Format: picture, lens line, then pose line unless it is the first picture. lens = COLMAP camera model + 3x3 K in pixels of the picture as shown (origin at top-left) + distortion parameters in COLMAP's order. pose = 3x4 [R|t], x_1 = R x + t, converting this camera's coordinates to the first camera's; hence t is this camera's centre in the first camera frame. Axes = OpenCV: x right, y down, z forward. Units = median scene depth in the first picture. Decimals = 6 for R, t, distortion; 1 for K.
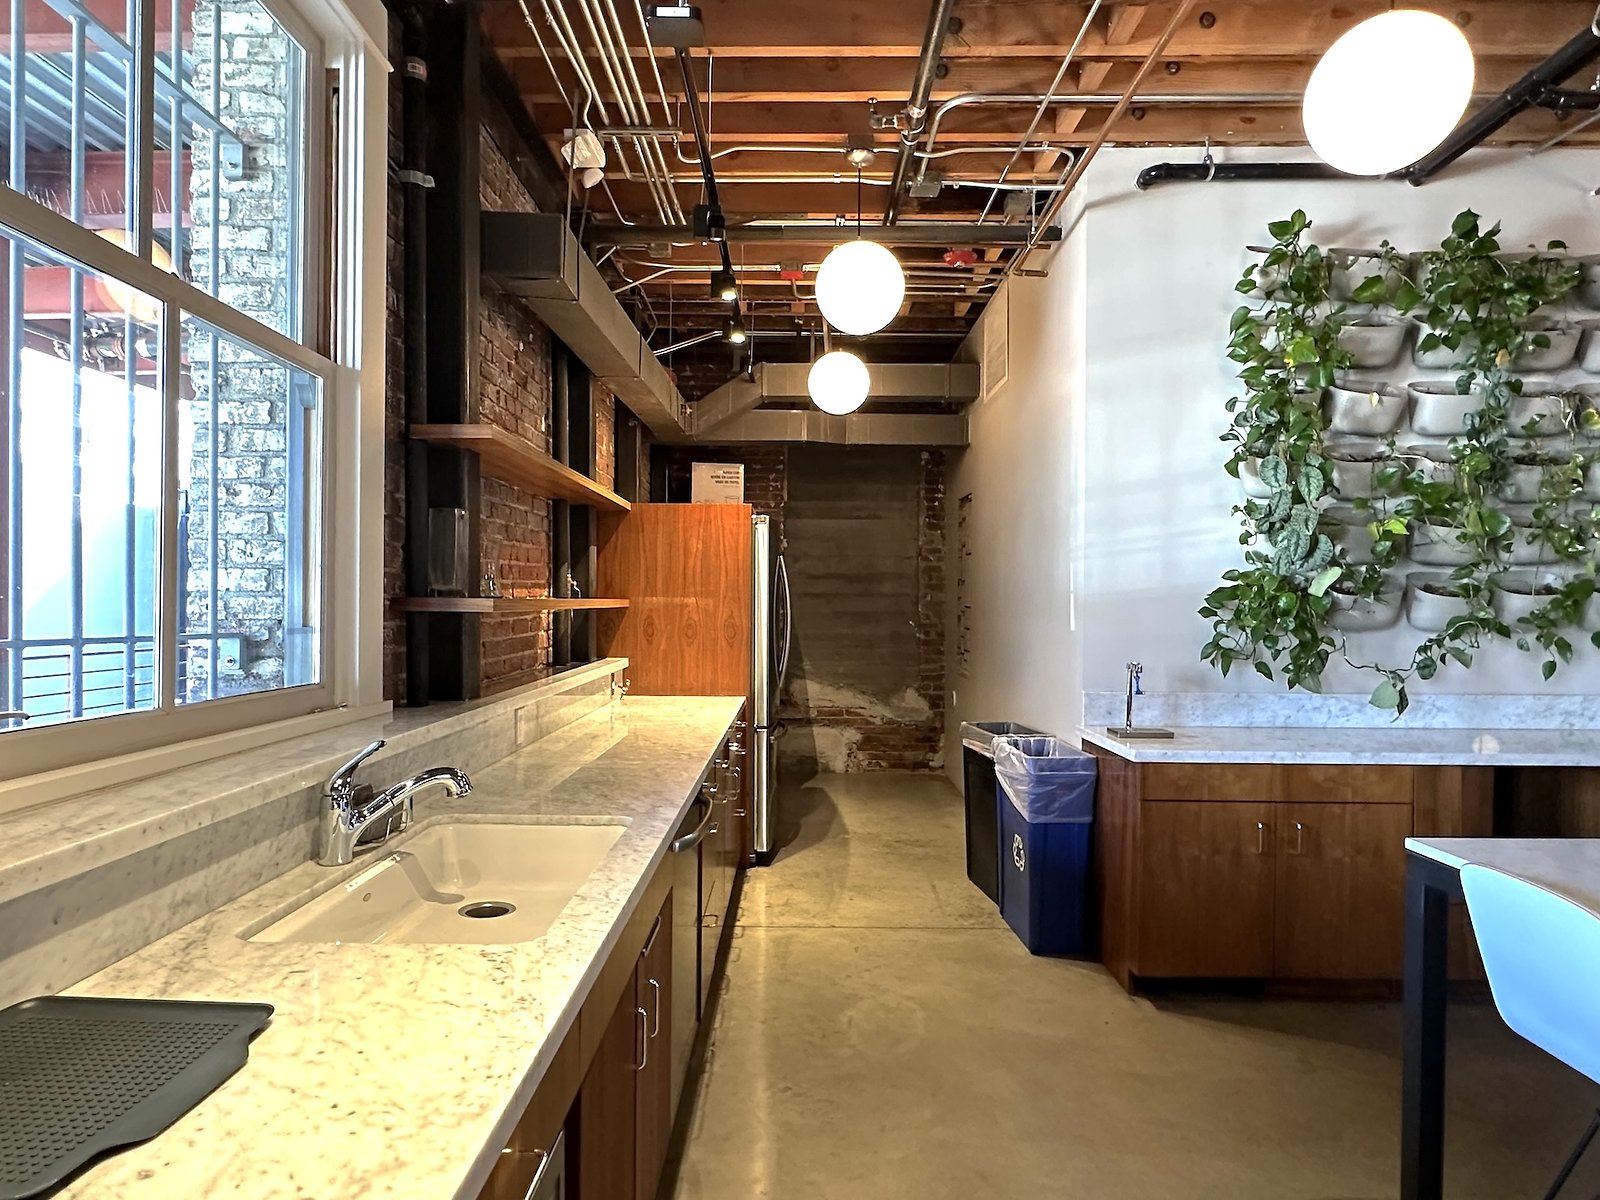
lens RADIAL K [[930.4, 0, 795.2], [0, 930.4, 601.4], [0, 0, 1]] dist [-0.007446, 0.001564]
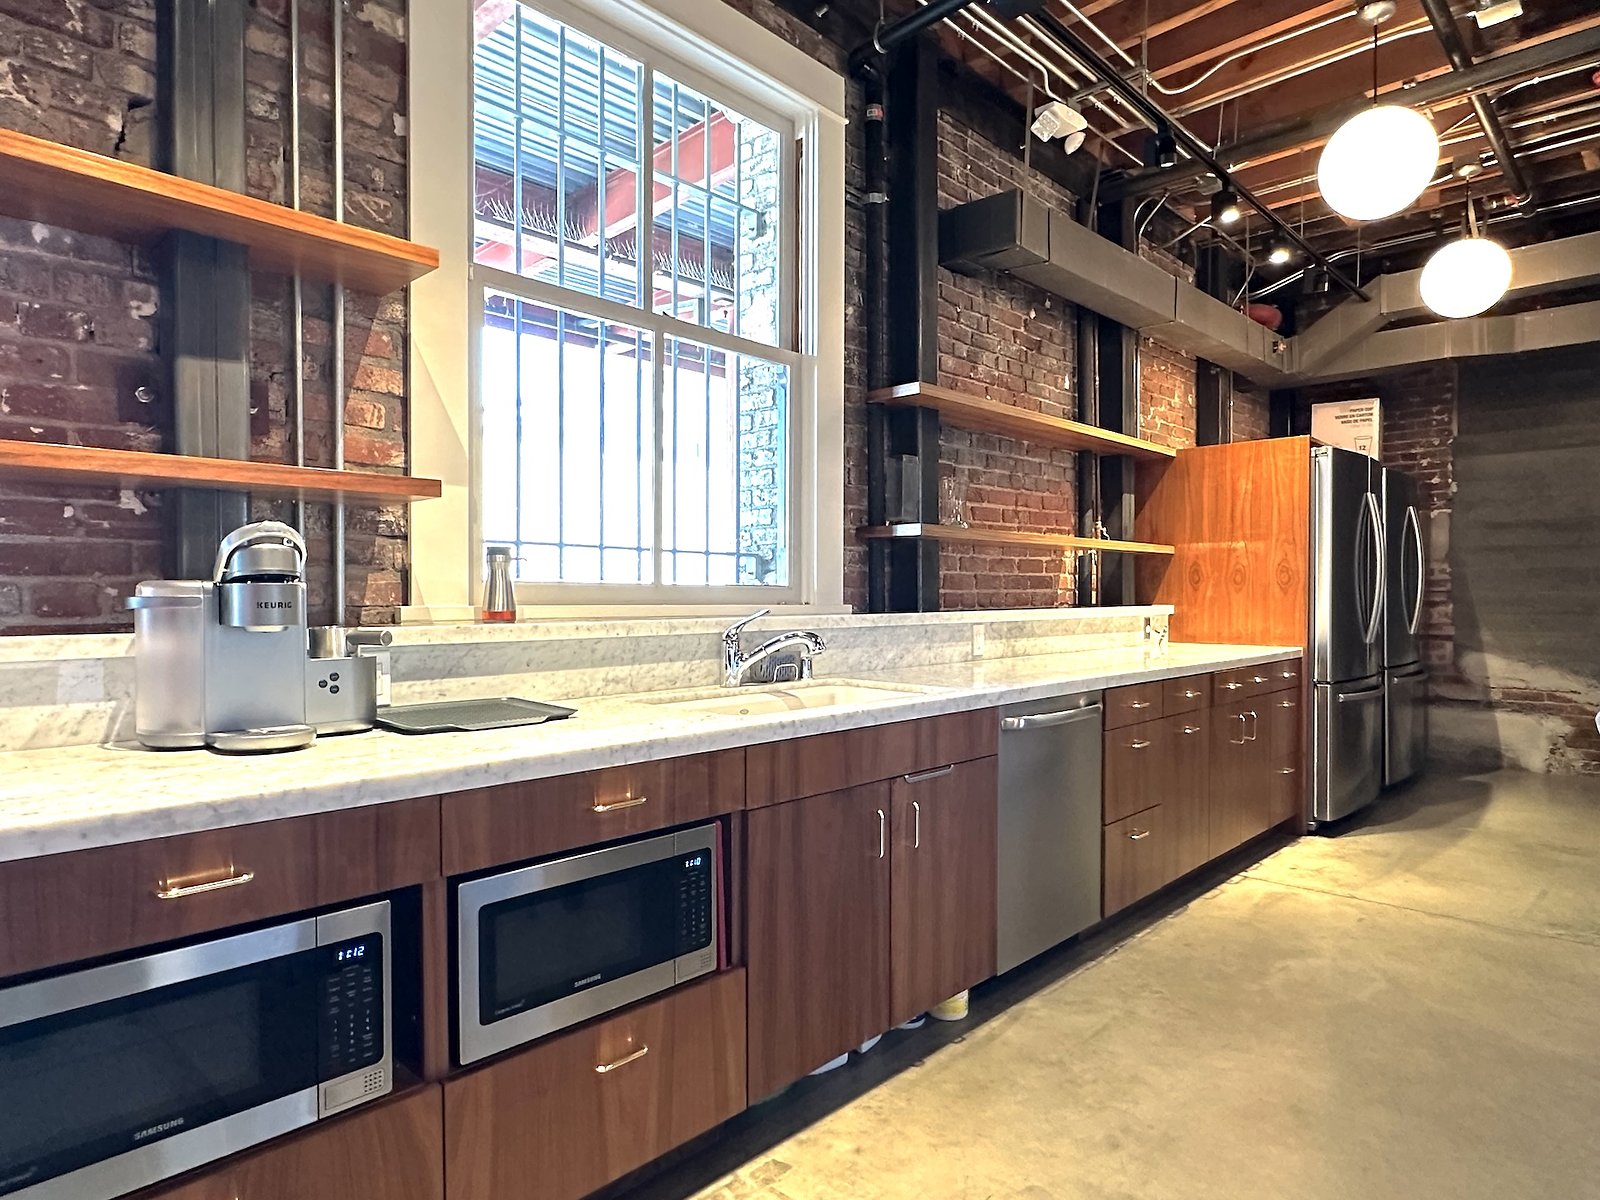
lens RADIAL K [[930.4, 0, 796.9], [0, 930.4, 600.9], [0, 0, 1]] dist [-0.007446, 0.001564]
pose [[0.723357, -0.002113, -0.690471, 0.216735], [0.006672, 0.999970, 0.003929, 0.049723], [0.690442, -0.007449, 0.723350, 0.000295]]
